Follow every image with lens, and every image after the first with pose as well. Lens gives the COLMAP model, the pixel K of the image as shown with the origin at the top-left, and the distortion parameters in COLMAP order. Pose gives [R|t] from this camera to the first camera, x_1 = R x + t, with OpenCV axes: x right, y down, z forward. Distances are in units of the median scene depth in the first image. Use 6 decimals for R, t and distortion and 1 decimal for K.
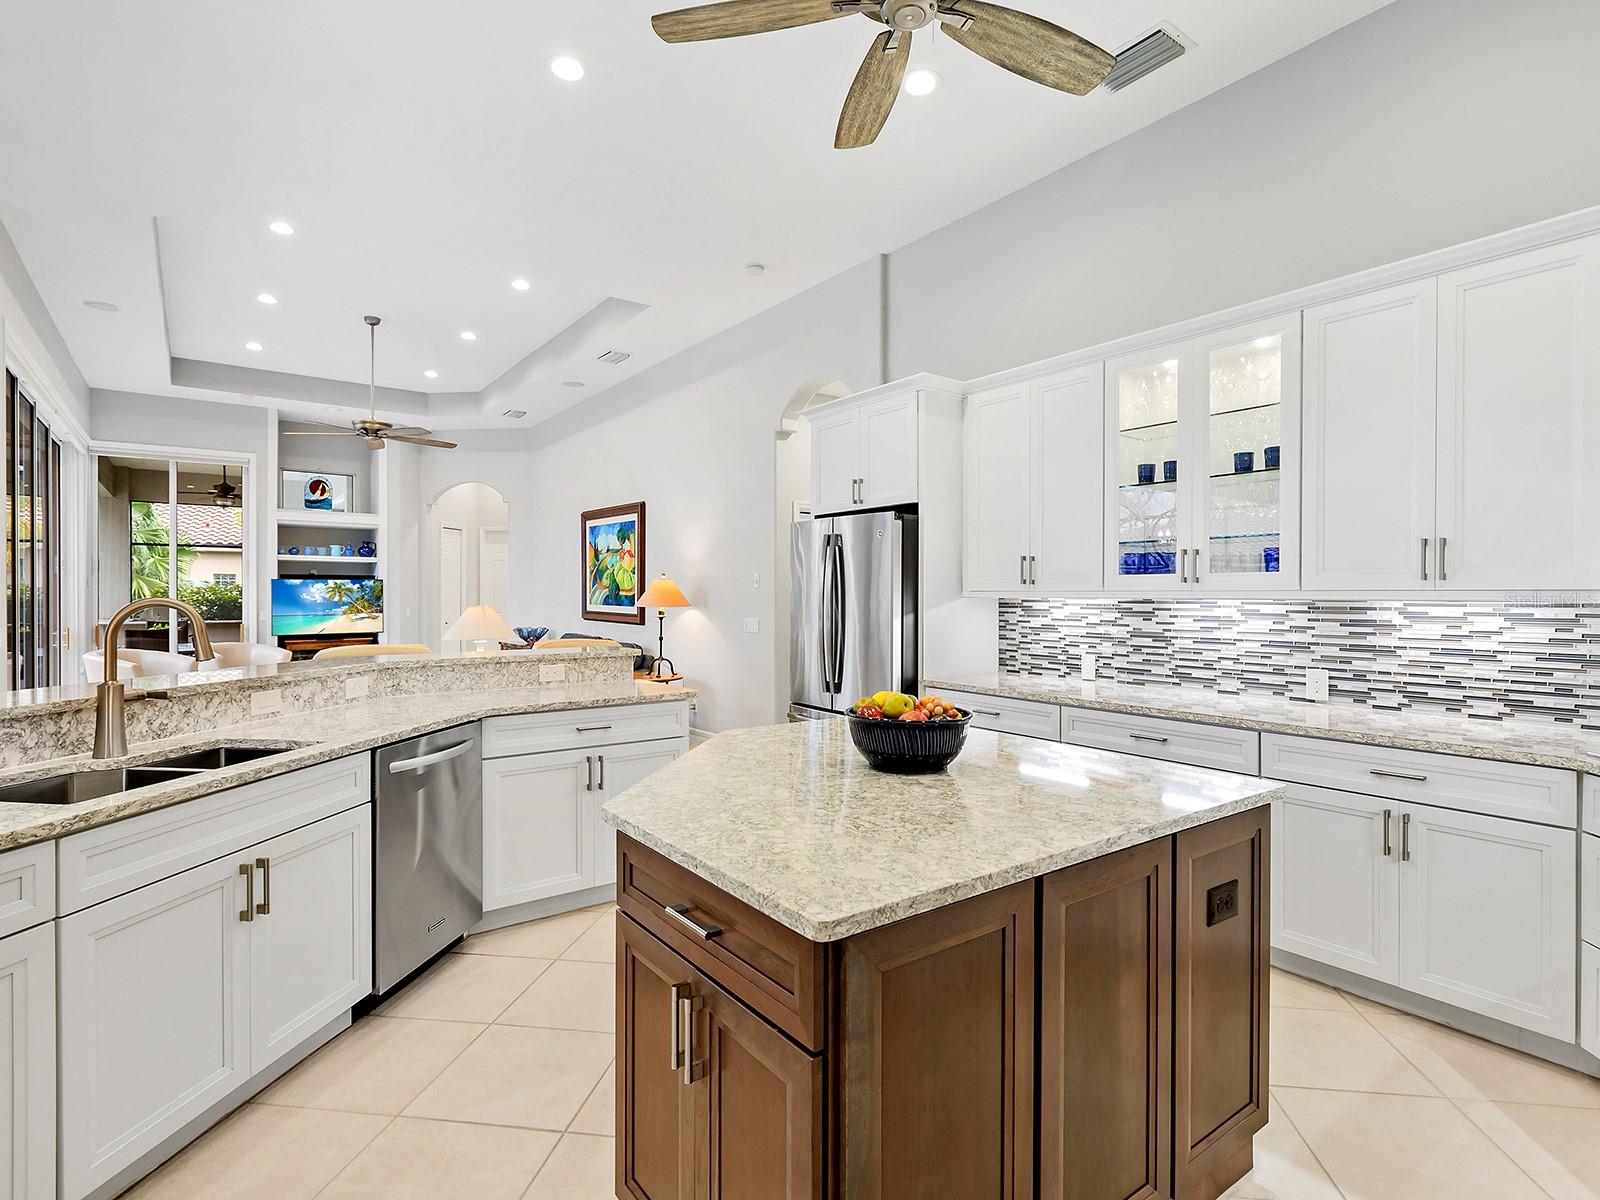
lens RADIAL K [[806.5, 0, 811.4], [0, 806.5, 590.7], [0, 0, 1]] dist [0.003588, 0.001226]
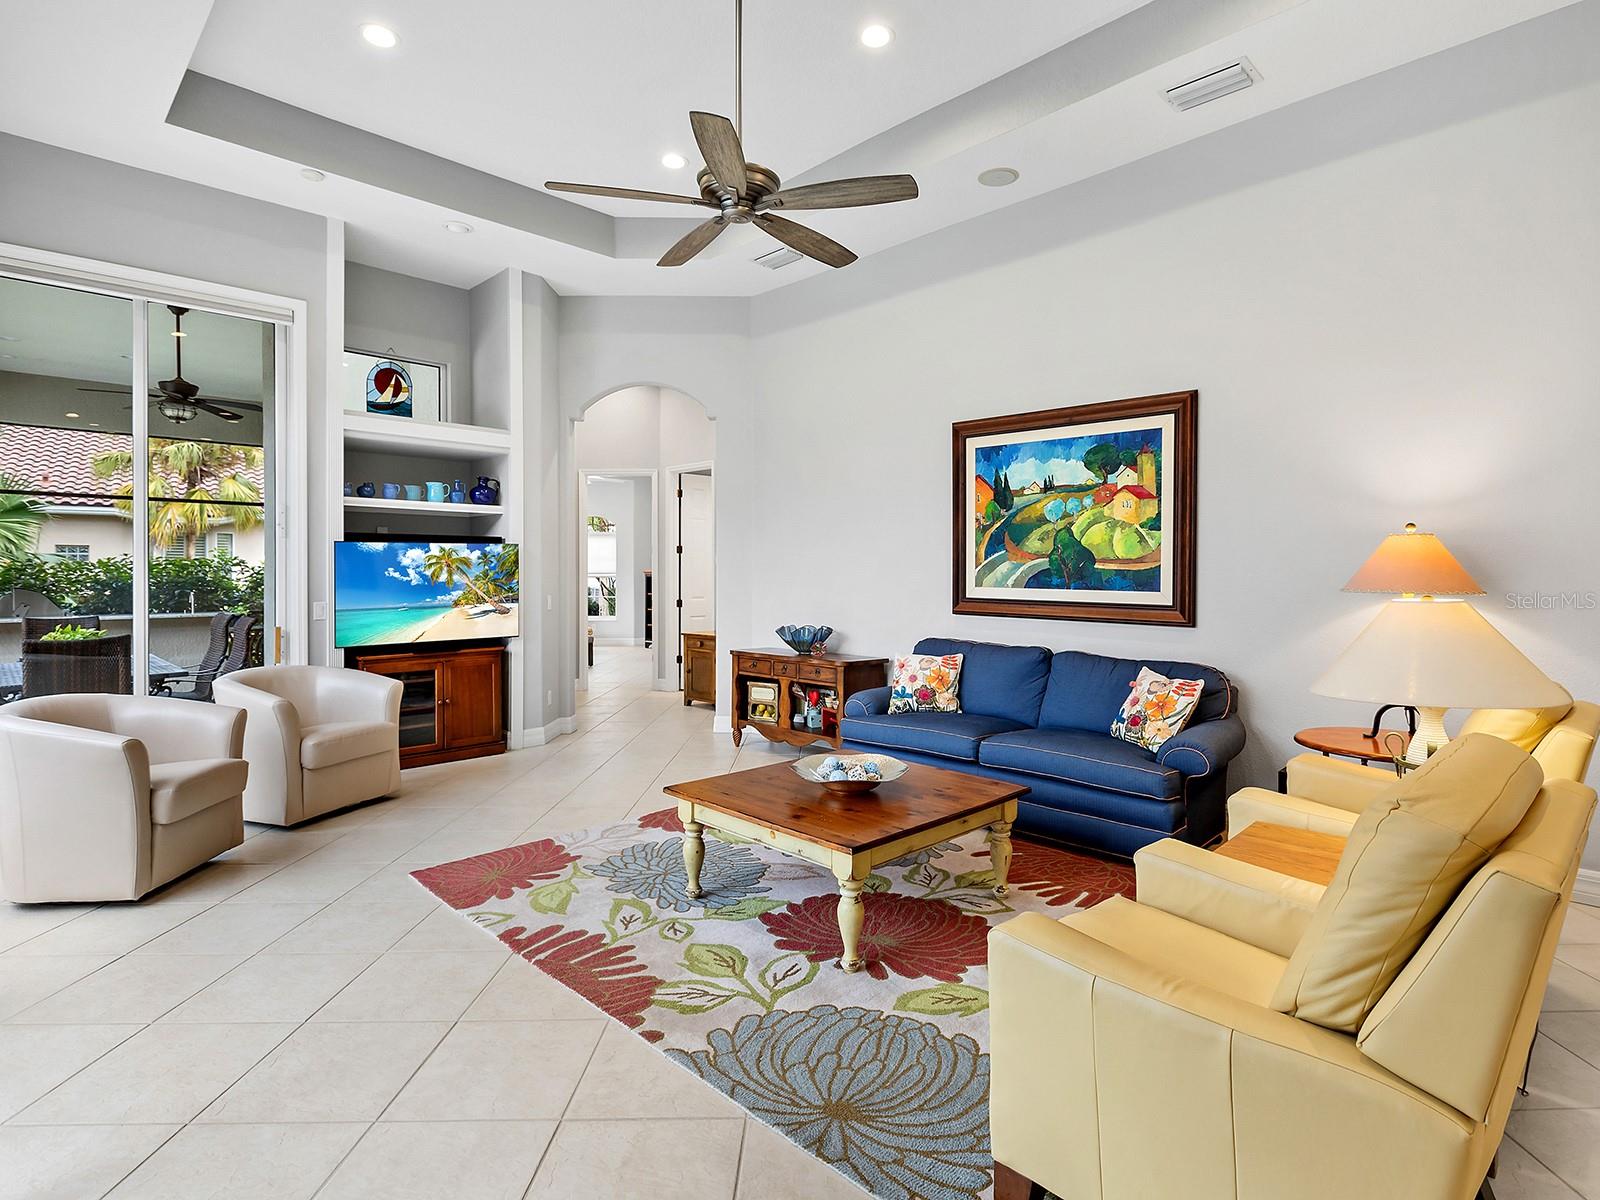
lens RADIAL K [[823.0, 0, 827.1], [0, 823.0, 572.2], [0, 0, 1]] dist [0.002361, 0.000541]
pose [[0.988723, -0.001978, 0.149744, -0.412086], [0.000903, 0.999973, 0.007246, 0.002431], [-0.149754, -0.007029, 0.988698, 0.398364]]
